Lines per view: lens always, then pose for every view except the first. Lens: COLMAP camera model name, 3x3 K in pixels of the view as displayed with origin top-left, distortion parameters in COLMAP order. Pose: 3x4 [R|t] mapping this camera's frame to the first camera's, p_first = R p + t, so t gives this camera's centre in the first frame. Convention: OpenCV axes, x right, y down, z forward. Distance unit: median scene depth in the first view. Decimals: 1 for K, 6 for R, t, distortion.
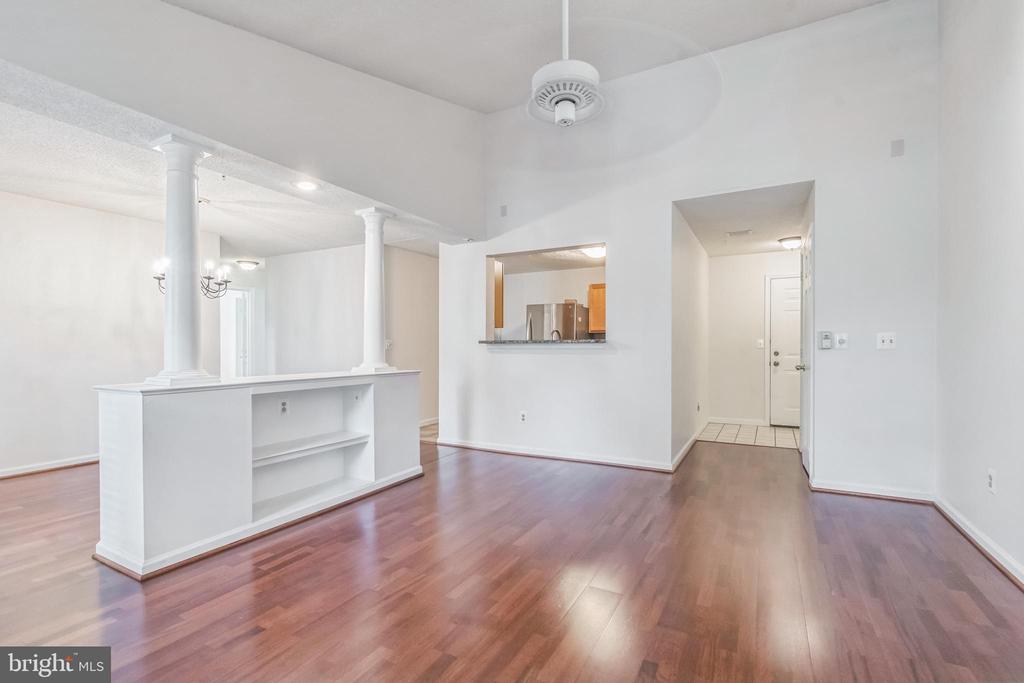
lens RADIAL K [[456.1, 0, 509.2], [0, 456.1, 341.9], [0, 0, 1]] dist [-0.000804, 0.000011]
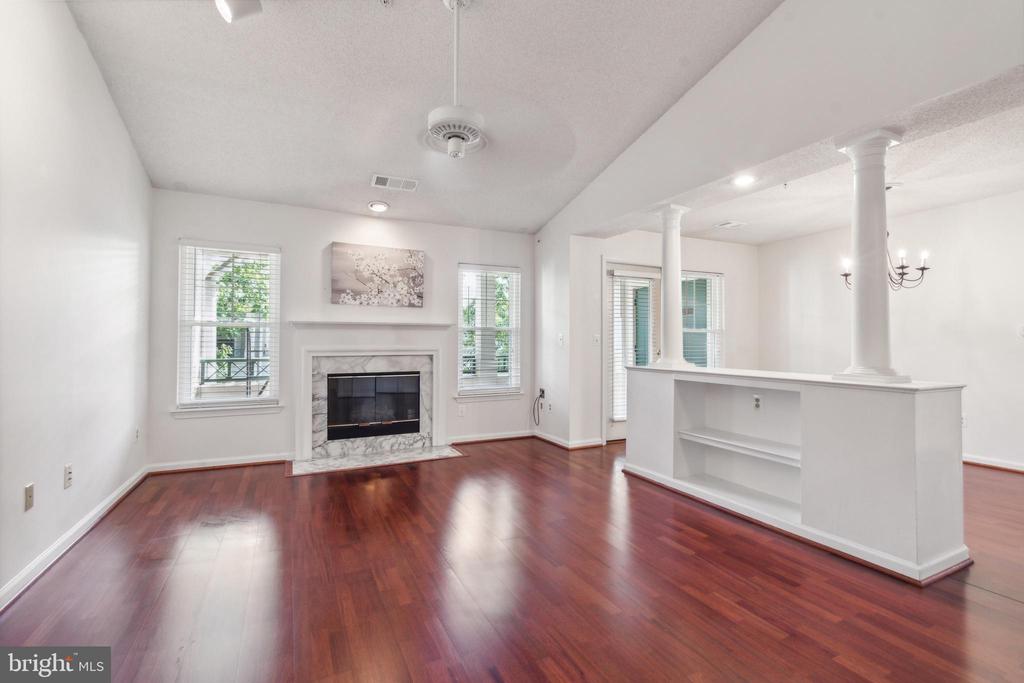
lens RADIAL K [[456.1, 0, 509.2], [0, 456.1, 341.9], [0, 0, 1]] dist [-0.000804, 0.000011]
pose [[-0.574205, 0.001383, -0.818711, 0.626726], [0.012074, 0.999904, -0.006779, 0.010420], [0.818623, -0.013778, -0.574166, 1.129311]]
